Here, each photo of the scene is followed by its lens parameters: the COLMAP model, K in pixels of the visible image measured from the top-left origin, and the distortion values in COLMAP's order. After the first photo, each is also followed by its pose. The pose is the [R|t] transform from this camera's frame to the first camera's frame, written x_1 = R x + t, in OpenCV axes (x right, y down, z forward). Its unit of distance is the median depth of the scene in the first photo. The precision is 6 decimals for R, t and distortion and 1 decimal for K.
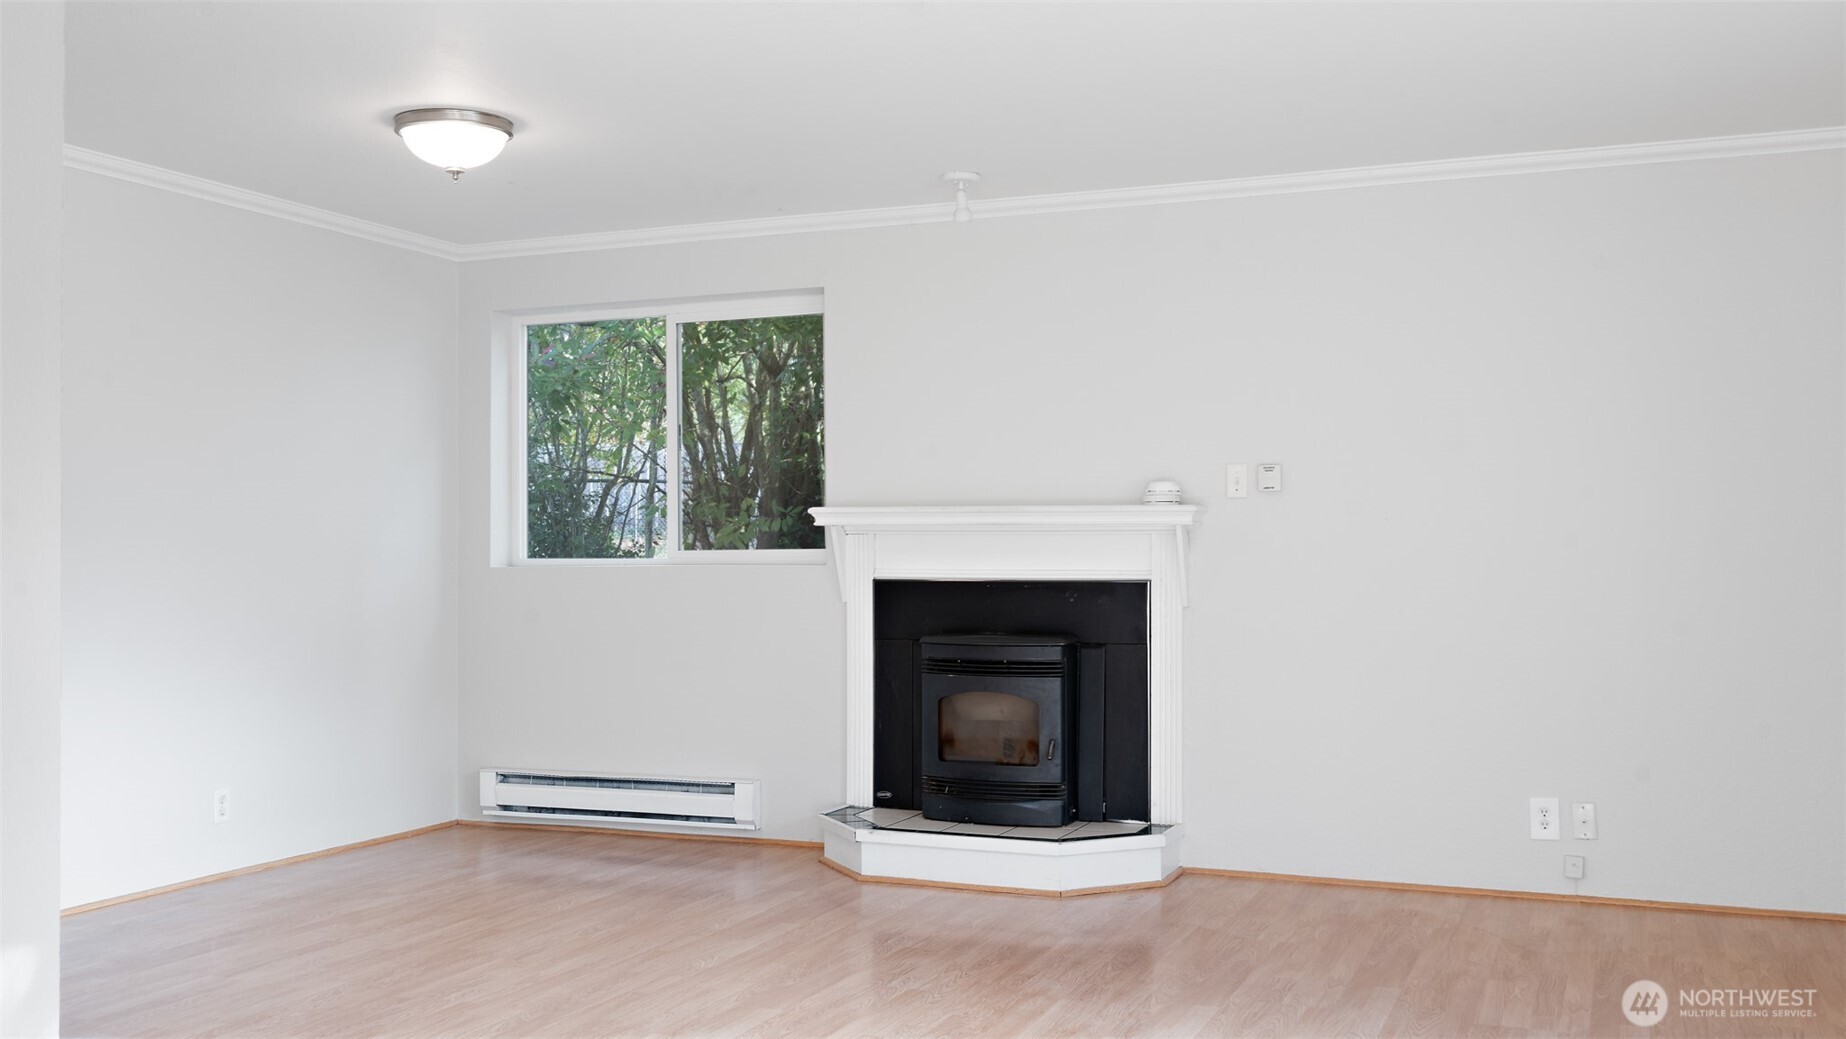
lens RADIAL K [[1760.1, 0, 923.0], [0, 1760.1, 519.5], [0, 0, 1]] dist [0.016217, -0.000150]
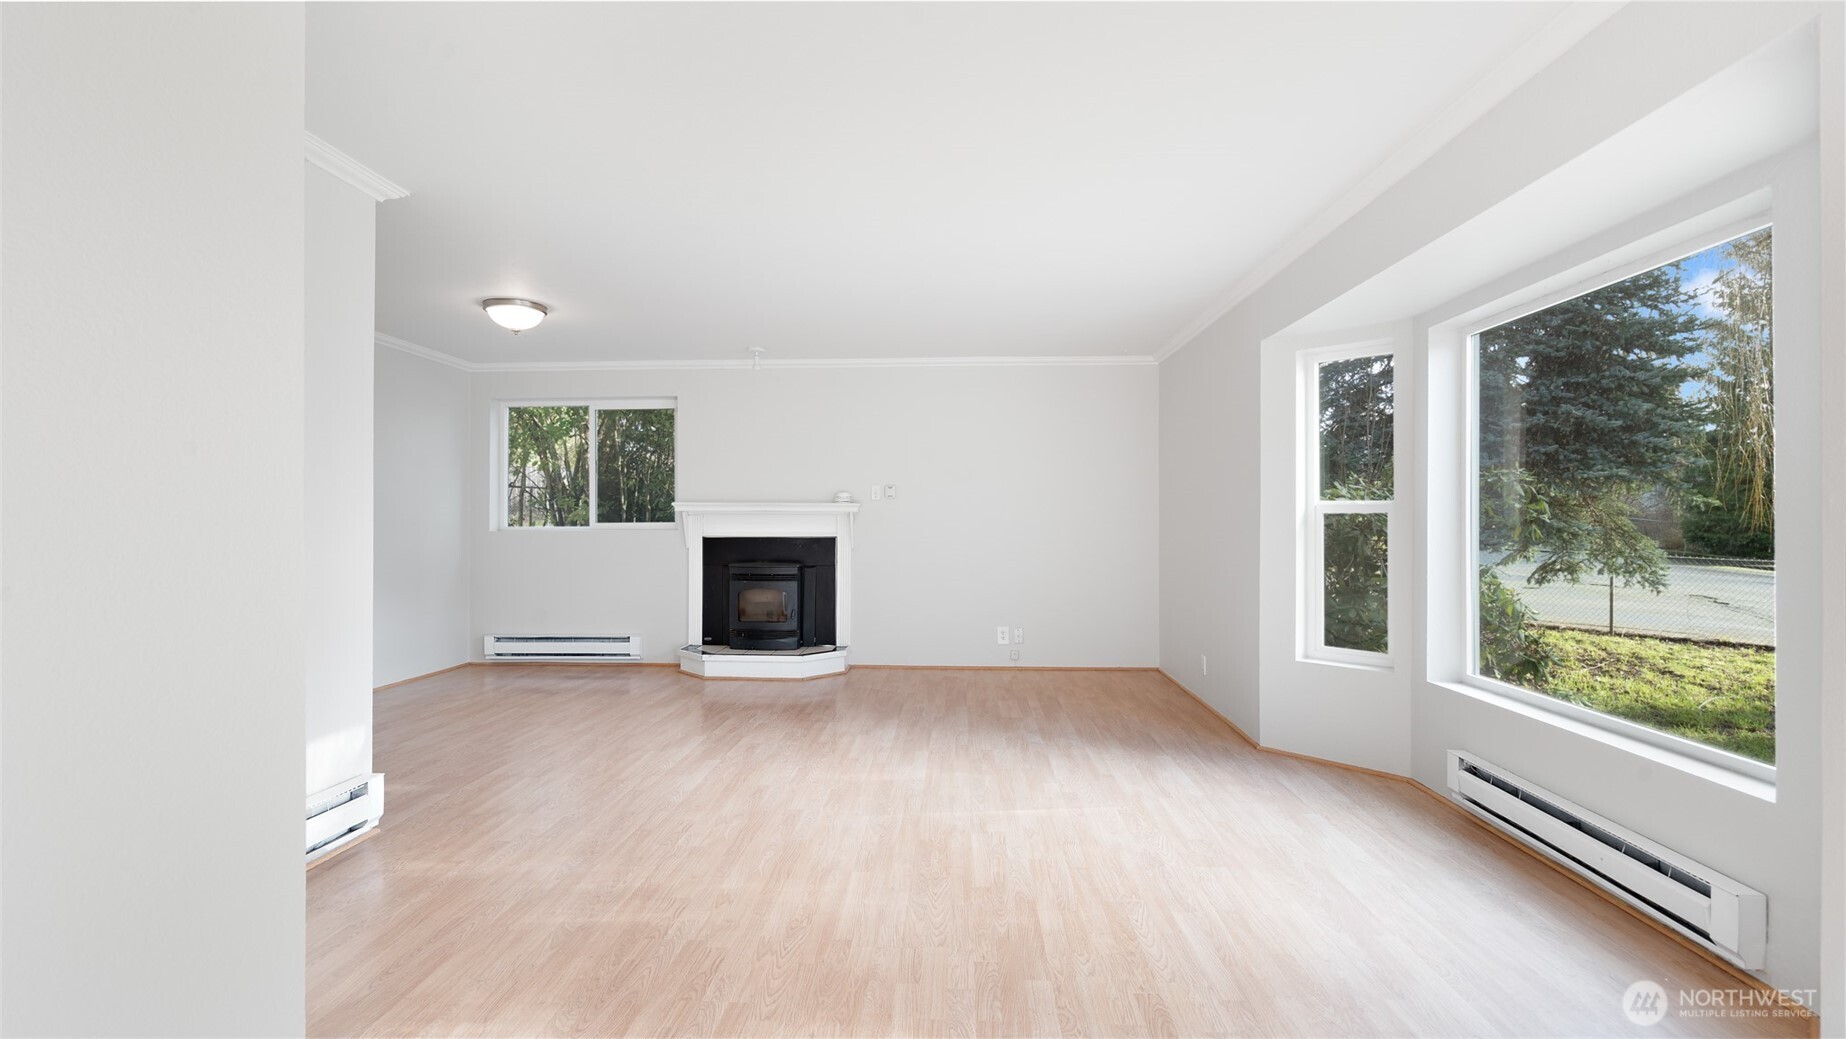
lens RADIAL K [[853.1, 0, 923.0], [0, 853.1, 519.5], [0, 0, 1]] dist [-0.014987, 0.000798]
pose [[0.939013, 0.004417, 0.343853, -0.138173], [-0.008724, 0.999902, 0.010981, 0.000000], [-0.343771, -0.013312, 0.938959, -0.045790]]
